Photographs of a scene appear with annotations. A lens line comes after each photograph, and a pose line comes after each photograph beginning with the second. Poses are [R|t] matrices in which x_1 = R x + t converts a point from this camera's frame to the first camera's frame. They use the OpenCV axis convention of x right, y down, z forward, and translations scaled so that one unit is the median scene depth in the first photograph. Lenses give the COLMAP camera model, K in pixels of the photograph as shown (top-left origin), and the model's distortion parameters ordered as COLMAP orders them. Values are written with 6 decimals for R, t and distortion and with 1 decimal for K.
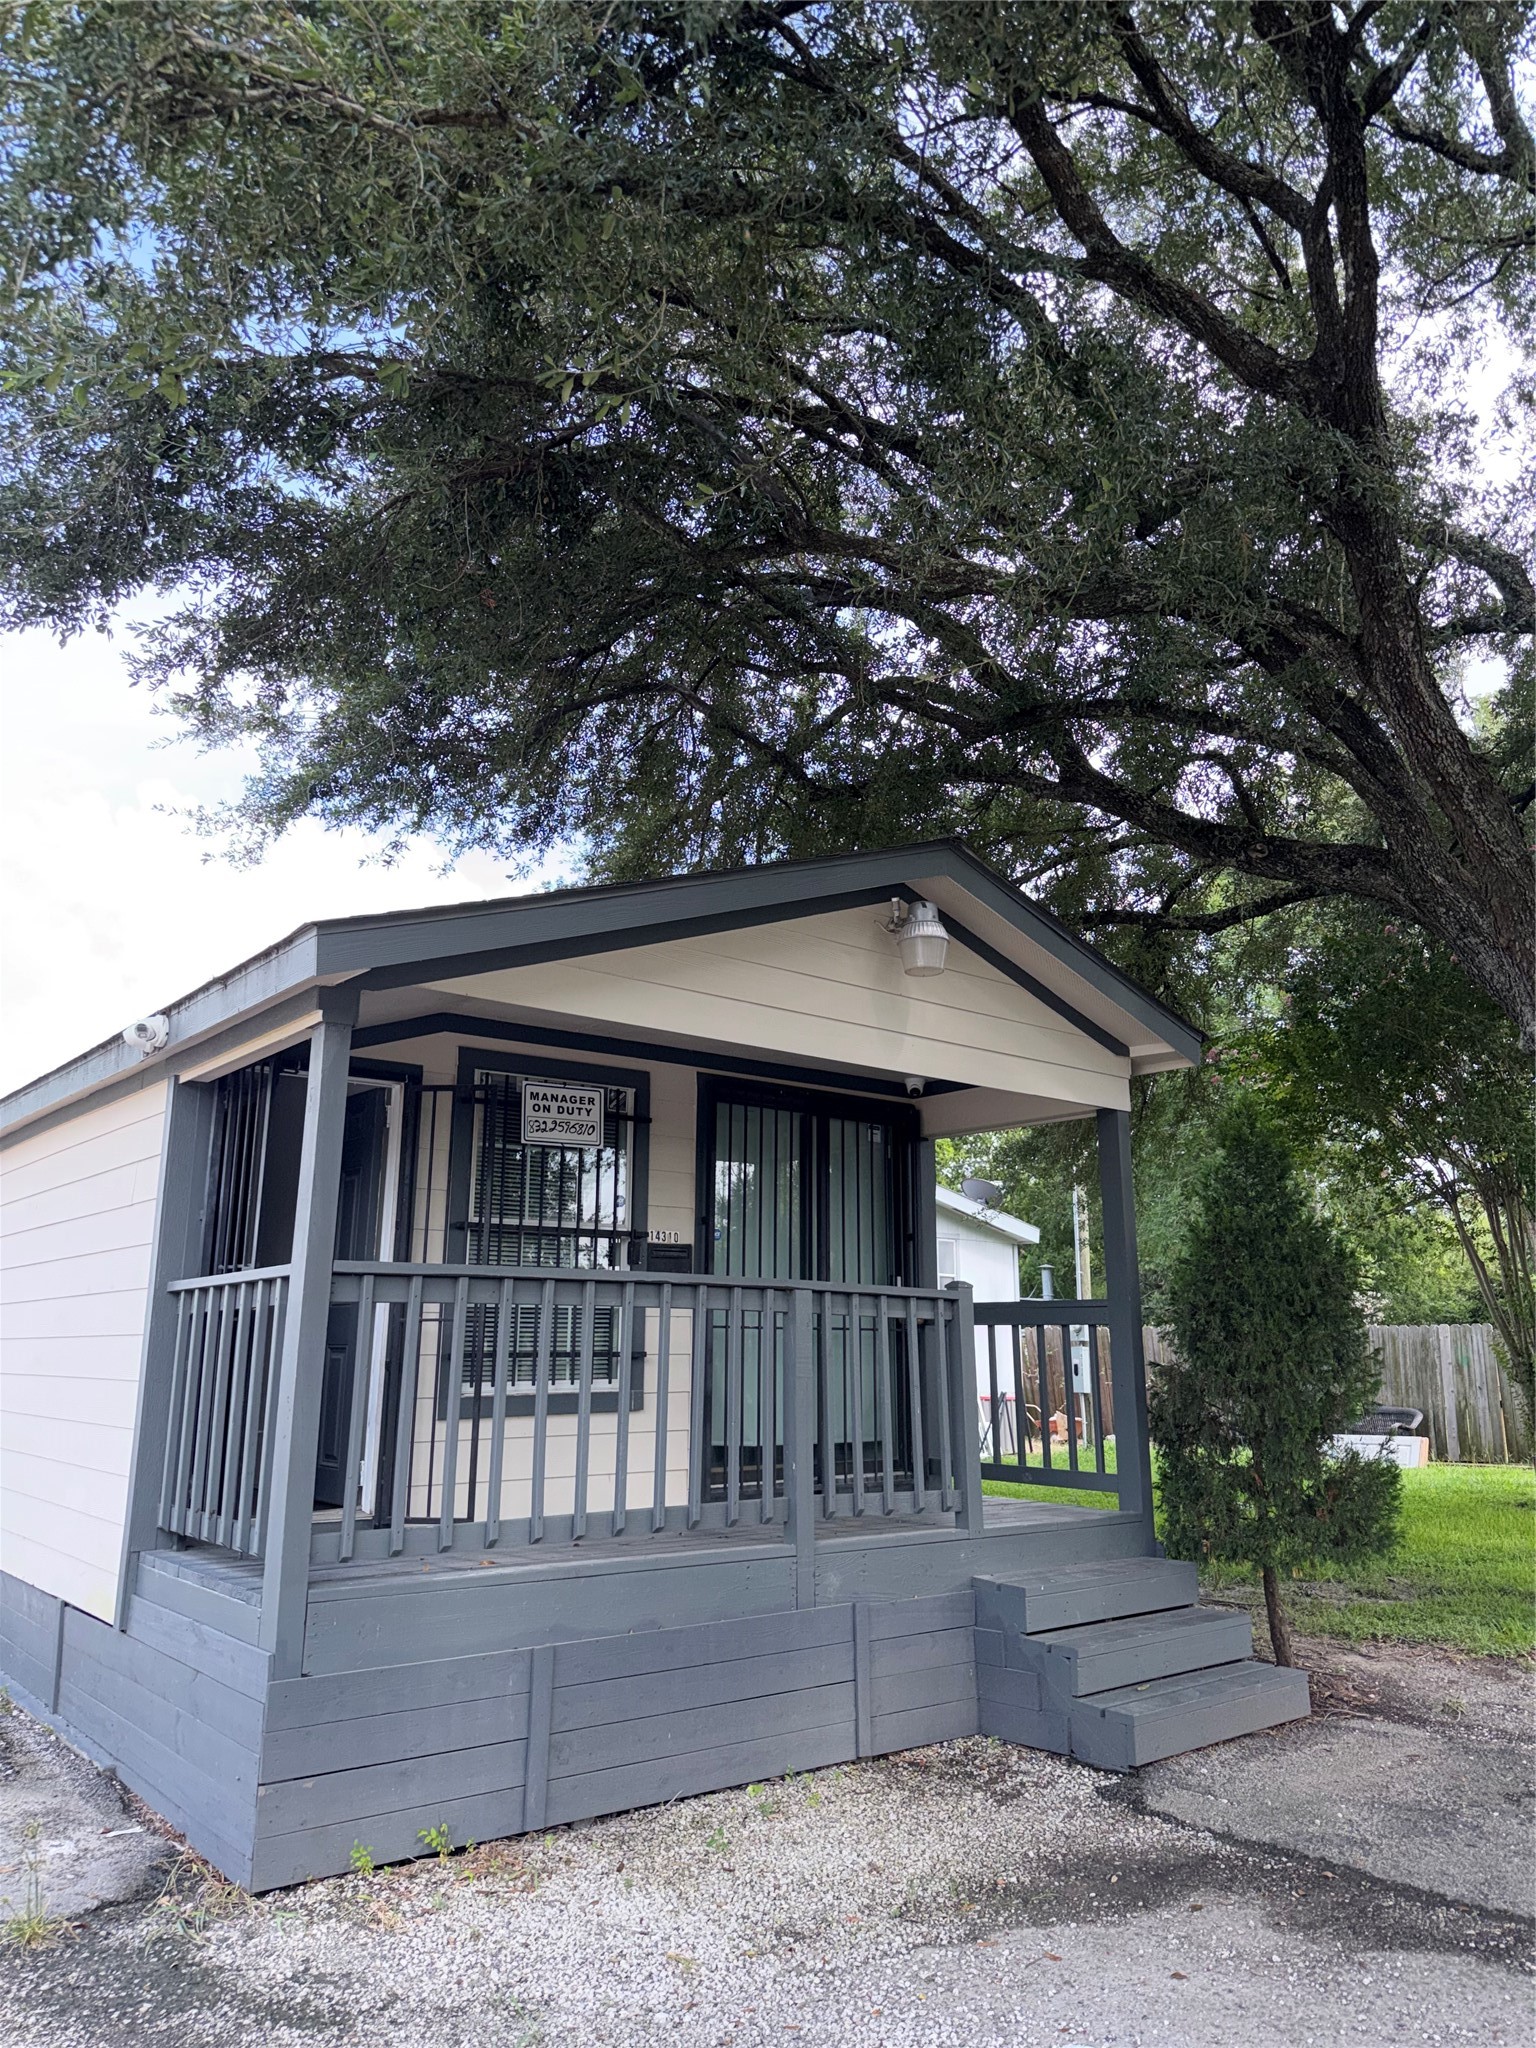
lens RADIAL K [[1415.4, 0, 775.6], [0, 1415.4, 995.7], [0, 0, 1]] dist [0.064979, -0.085401]
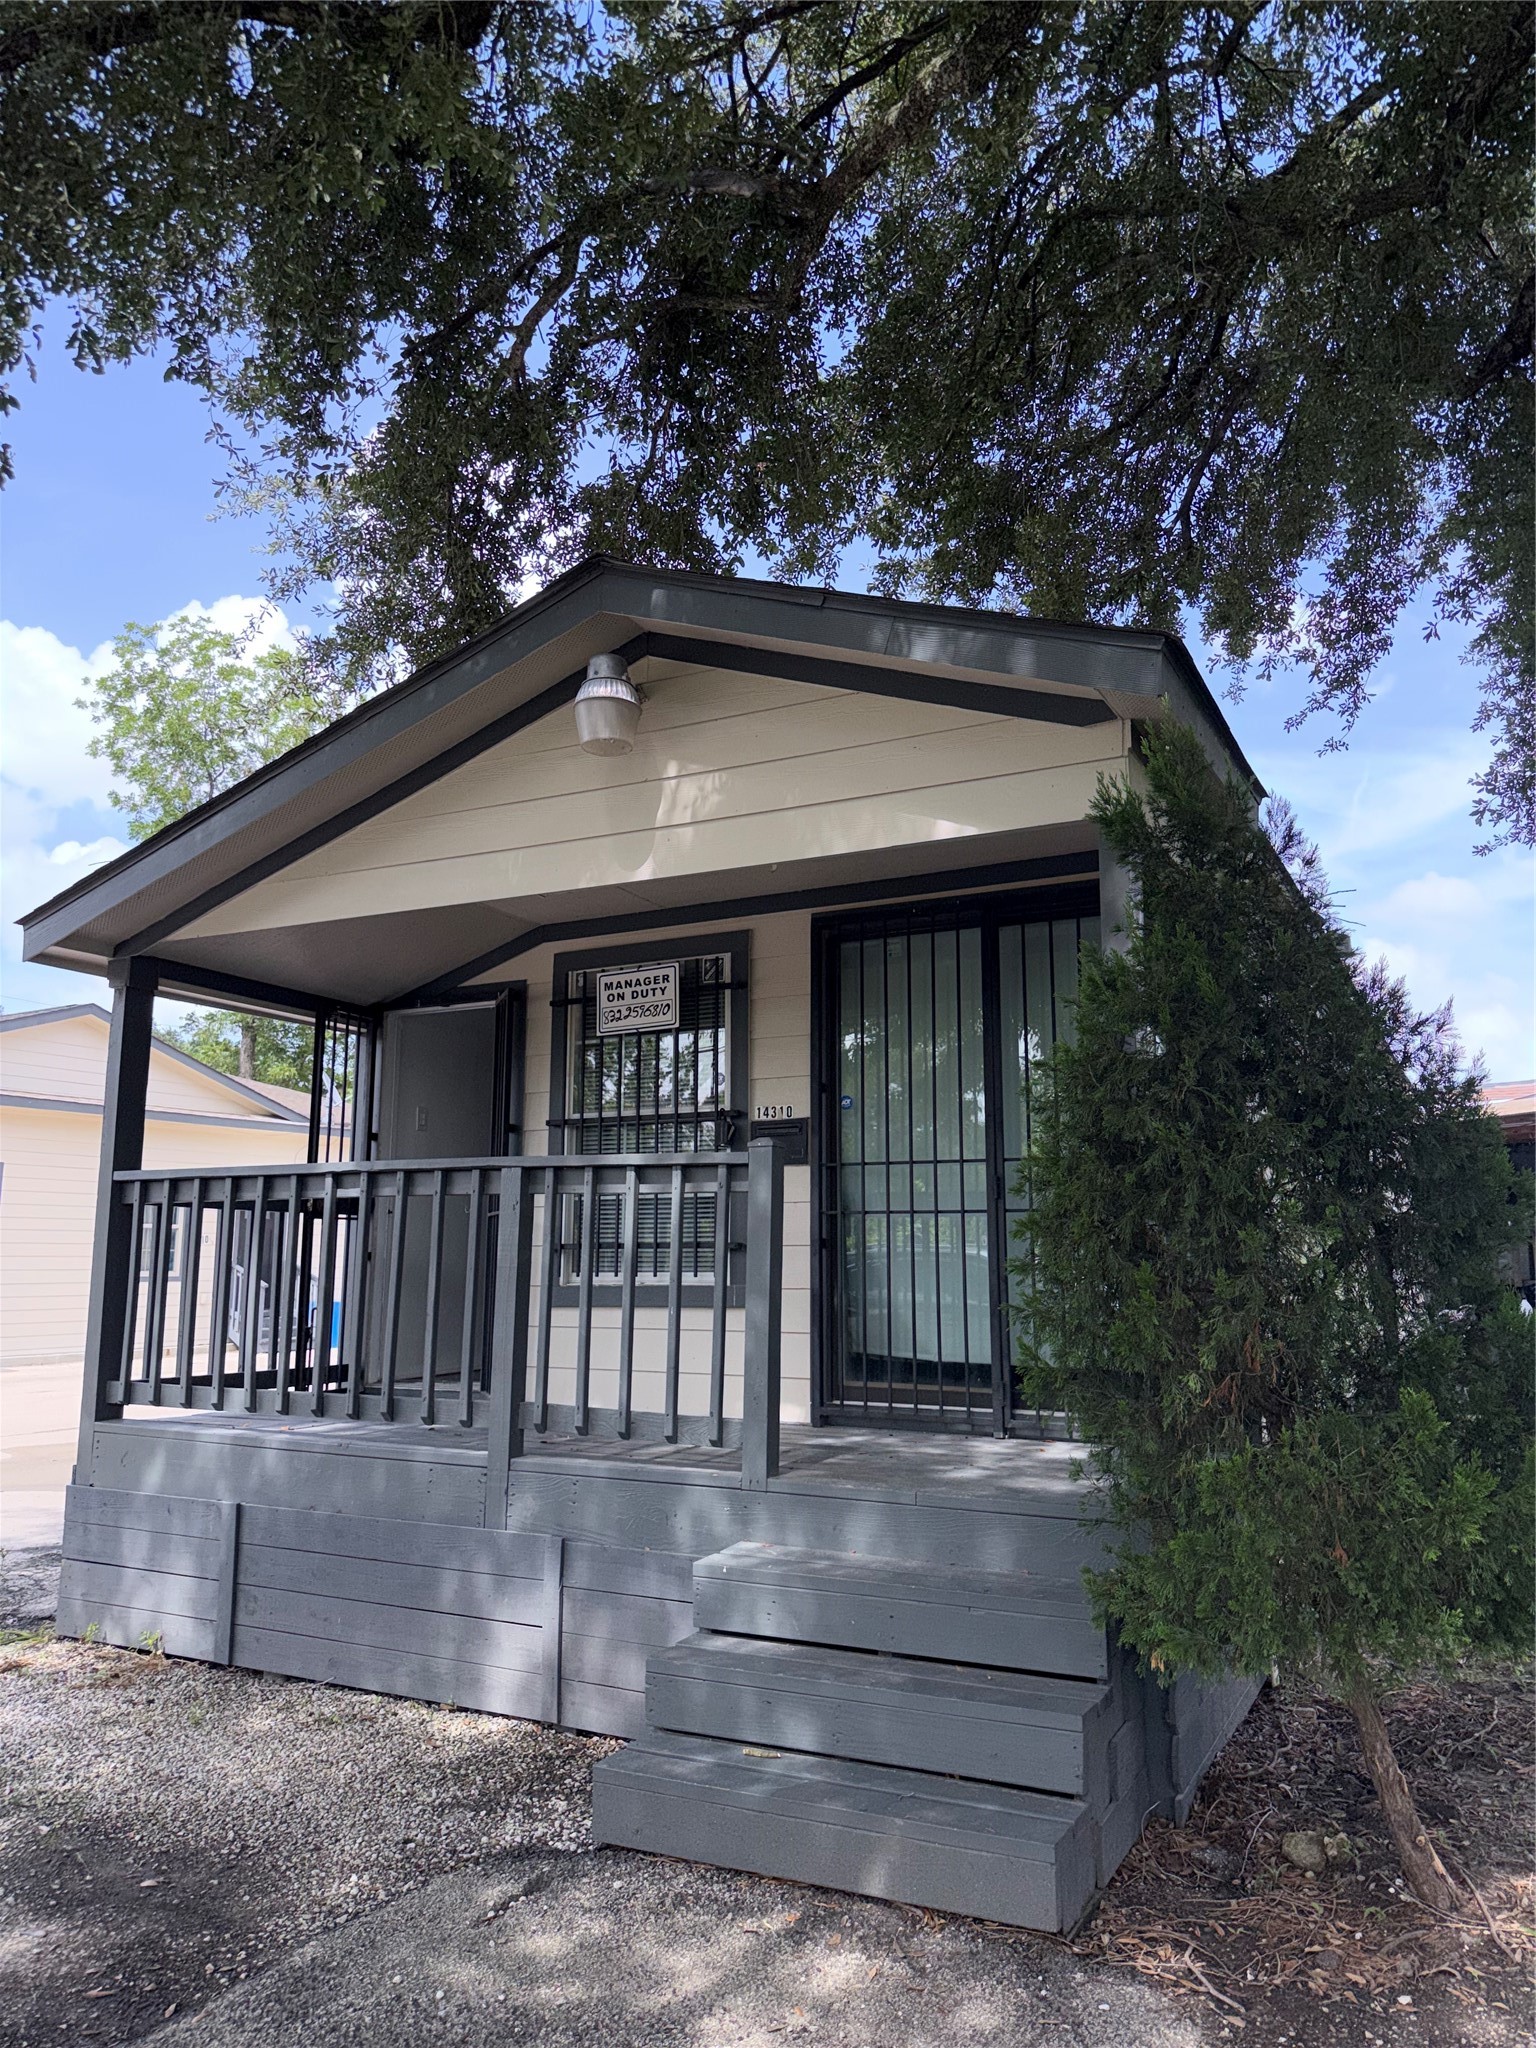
lens RADIAL K [[1415.4, 0, 775.6], [0, 1415.4, 995.7], [0, 0, 1]] dist [0.064979, -0.085401]
pose [[0.398601, -0.166113, -0.901956, 0.748858], [0.220920, 0.971892, -0.081362, 0.180049], [0.890119, -0.166829, 0.424095, 0.678824]]
